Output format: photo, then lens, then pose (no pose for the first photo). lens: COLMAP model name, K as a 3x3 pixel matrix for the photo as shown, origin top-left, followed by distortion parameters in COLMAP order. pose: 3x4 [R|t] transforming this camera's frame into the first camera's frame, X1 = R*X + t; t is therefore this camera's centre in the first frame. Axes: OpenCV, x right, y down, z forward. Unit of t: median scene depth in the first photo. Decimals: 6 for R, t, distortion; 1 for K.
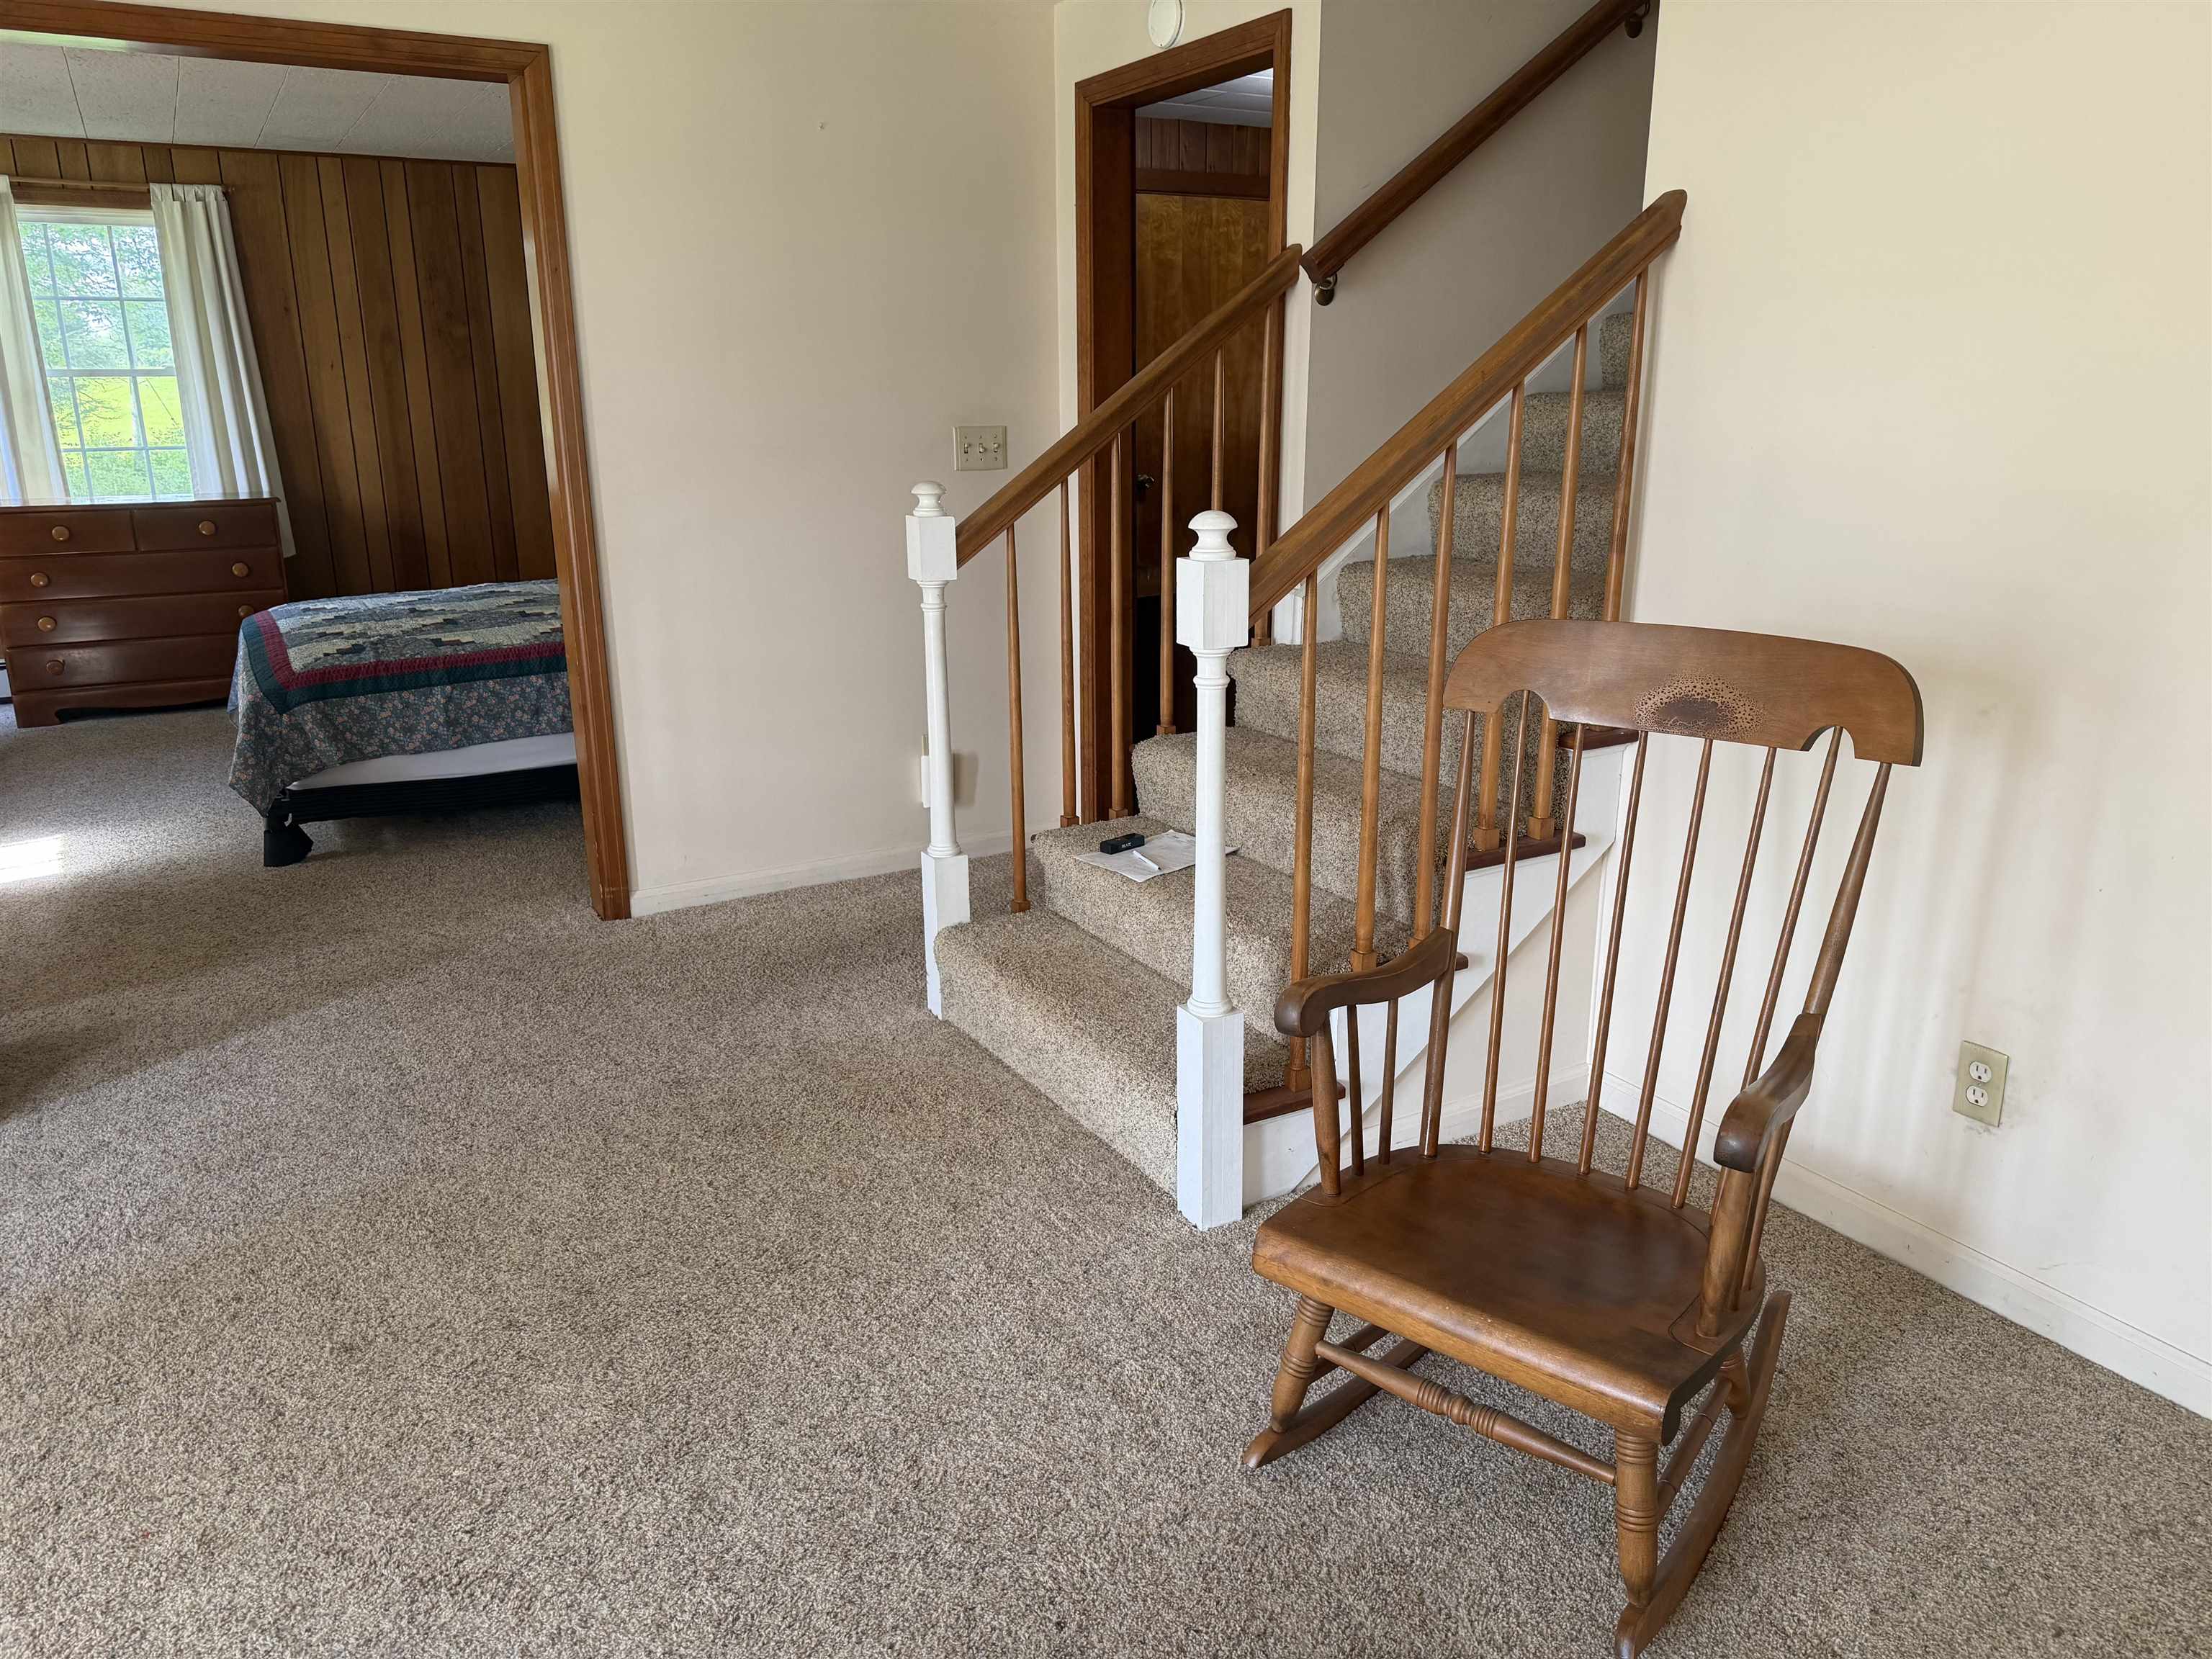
lens RADIAL K [[1557.1, 0, 1098.9], [0, 1557.1, 832.0], [0, 0, 1]] dist [0.045758, -0.059079]
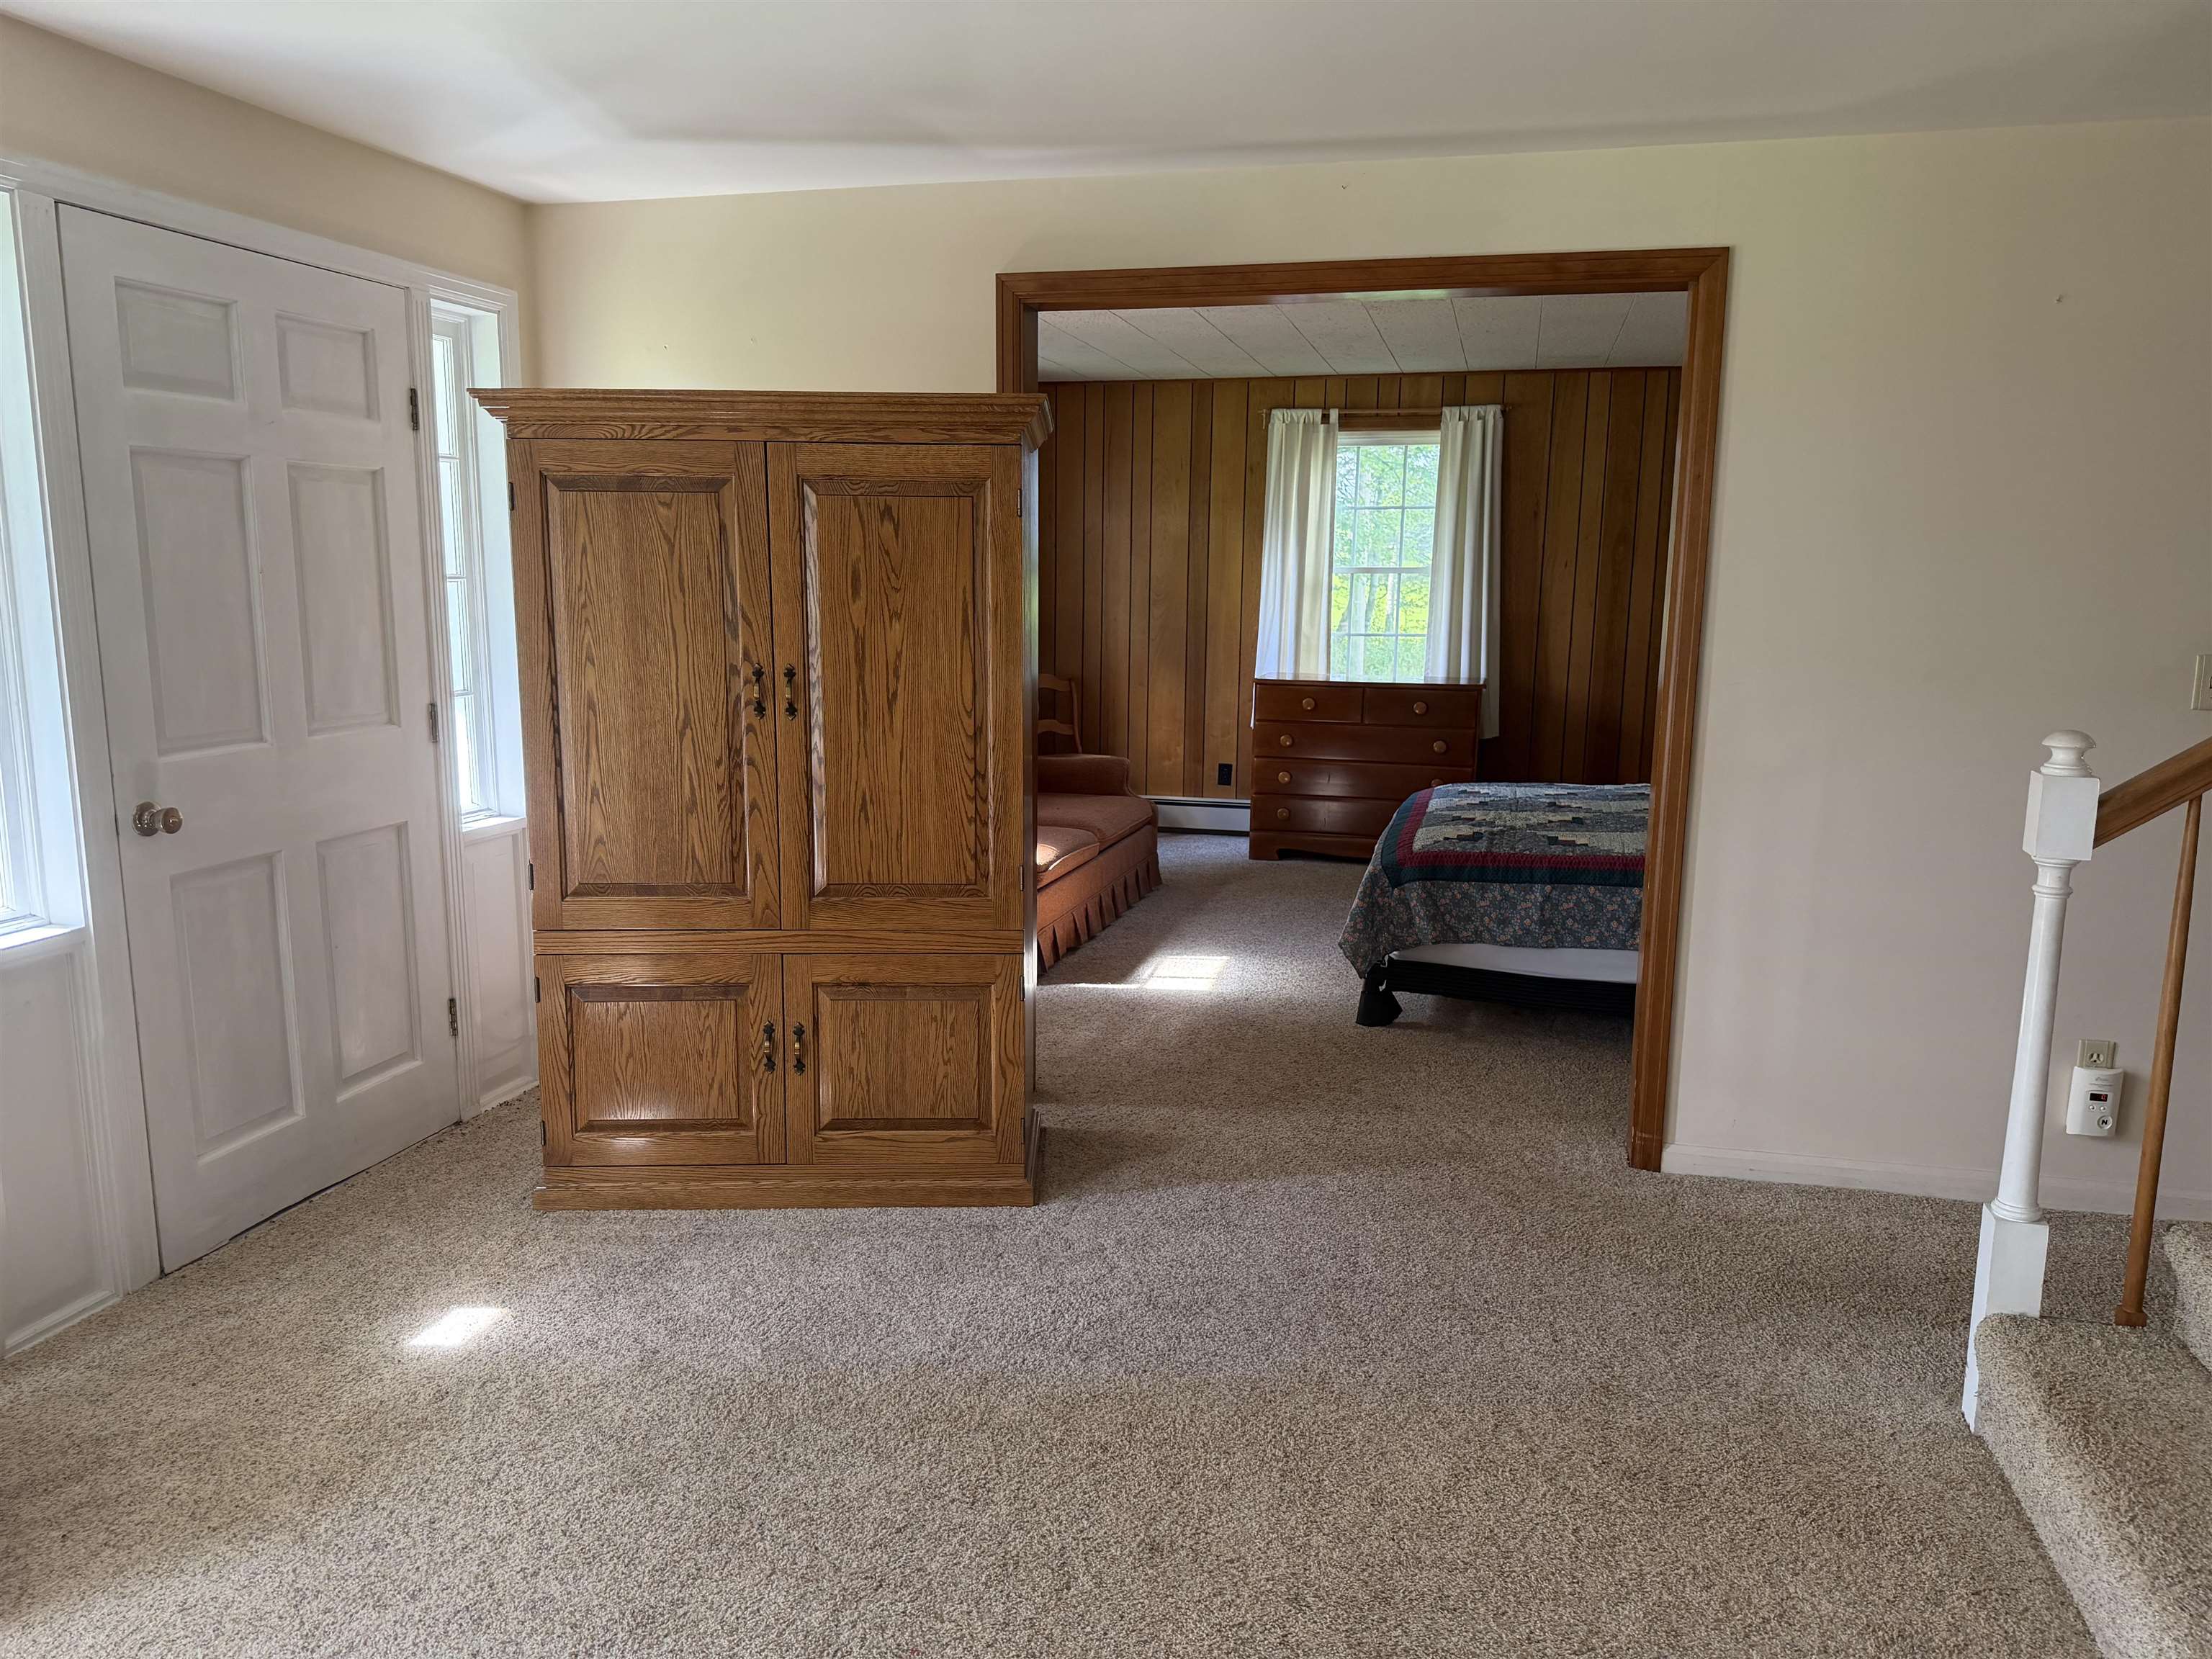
lens RADIAL K [[1557.1, 0, 1109.8], [0, 1557.1, 832.0], [0, 0, 1]] dist [0.045758, -0.059079]
pose [[0.714114, 0.130947, -0.687673, 0.067827], [-0.209549, 0.977290, -0.031511, -0.041150], [0.667930, 0.166604, 0.725337, 0.106406]]
